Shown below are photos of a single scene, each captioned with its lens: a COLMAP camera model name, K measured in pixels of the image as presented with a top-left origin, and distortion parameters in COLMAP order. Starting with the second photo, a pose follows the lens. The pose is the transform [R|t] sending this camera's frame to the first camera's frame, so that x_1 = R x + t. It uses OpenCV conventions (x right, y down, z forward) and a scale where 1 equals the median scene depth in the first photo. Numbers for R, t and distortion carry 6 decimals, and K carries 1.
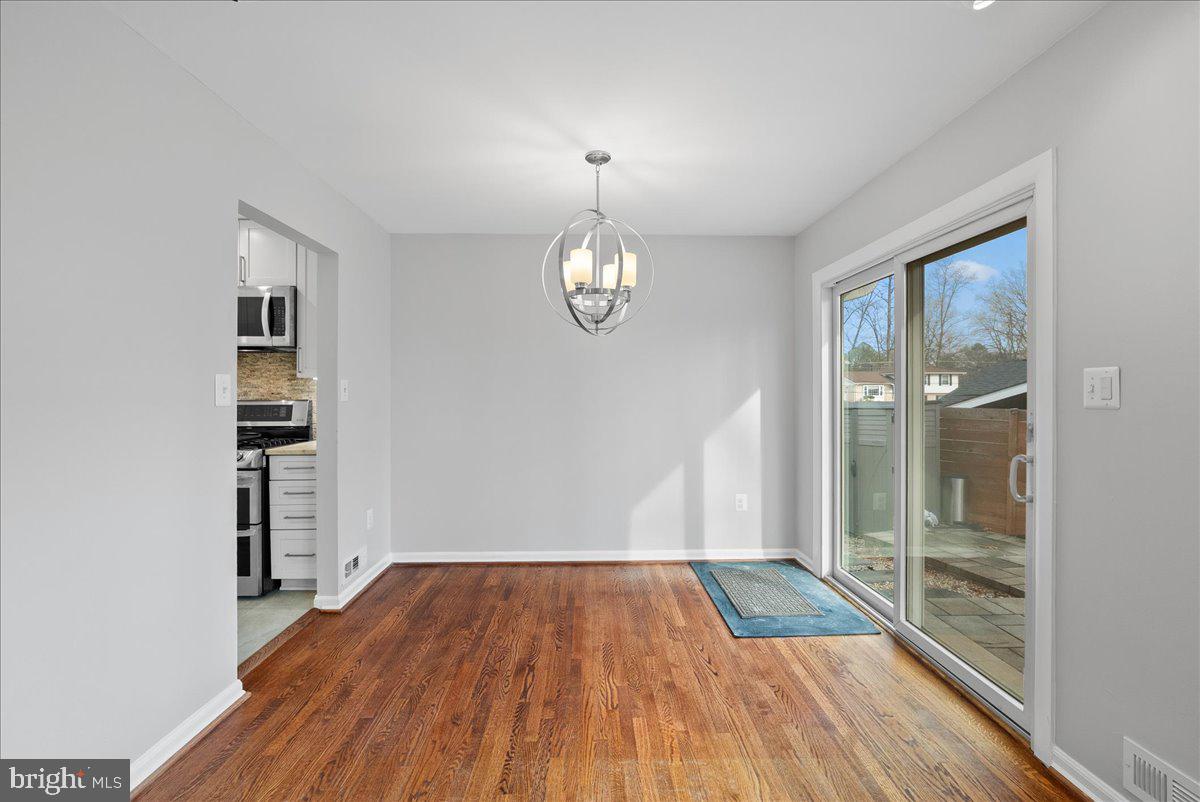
lens RADIAL K [[536.3, 0, 601.8], [0, 536.3, 399.3], [0, 0, 1]] dist [-0.000233, -0.000584]
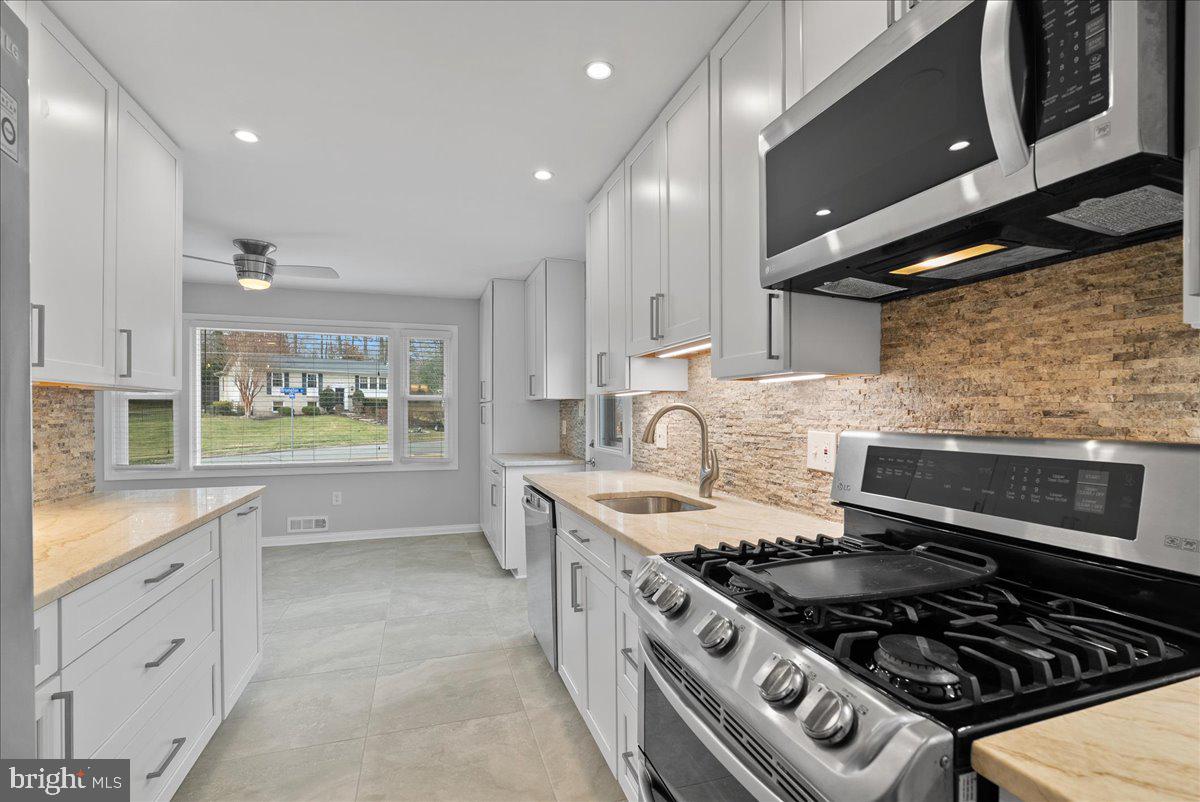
lens RADIAL K [[536.3, 0, 596.1], [0, 536.3, 411.9], [0, 0, 1]] dist [-0.000233, -0.000584]
pose [[0.288700, 0.000174, -0.957420, -0.417532], [-0.008303, 0.999963, -0.002322, -0.009240], [0.957384, 0.008619, 0.288691, 0.699526]]
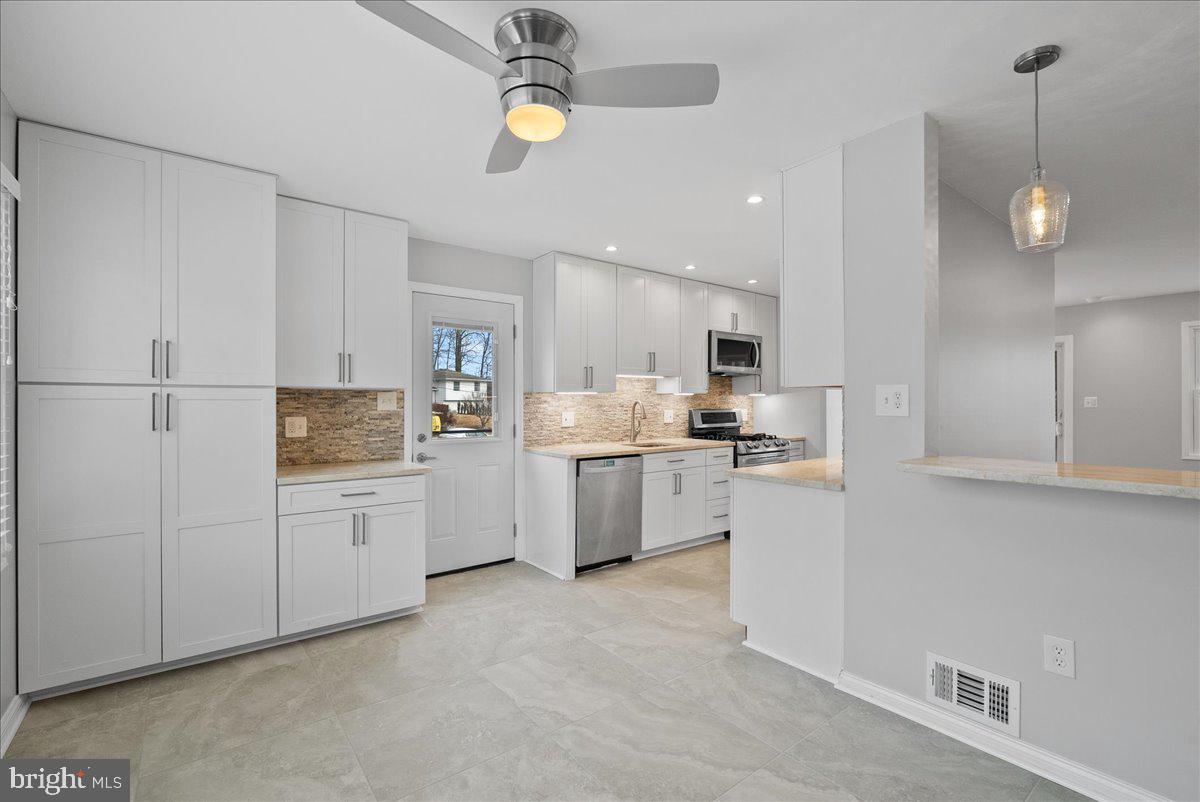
lens RADIAL K [[536.3, 0, 598.8], [0, 536.3, 402.8], [0, 0, 1]] dist [-0.000233, -0.000584]
pose [[0.805830, 0.001241, 0.592145, -1.713667], [0.000947, 0.999994, -0.003385, -0.010635], [-0.592146, 0.003288, 0.805824, 0.020742]]
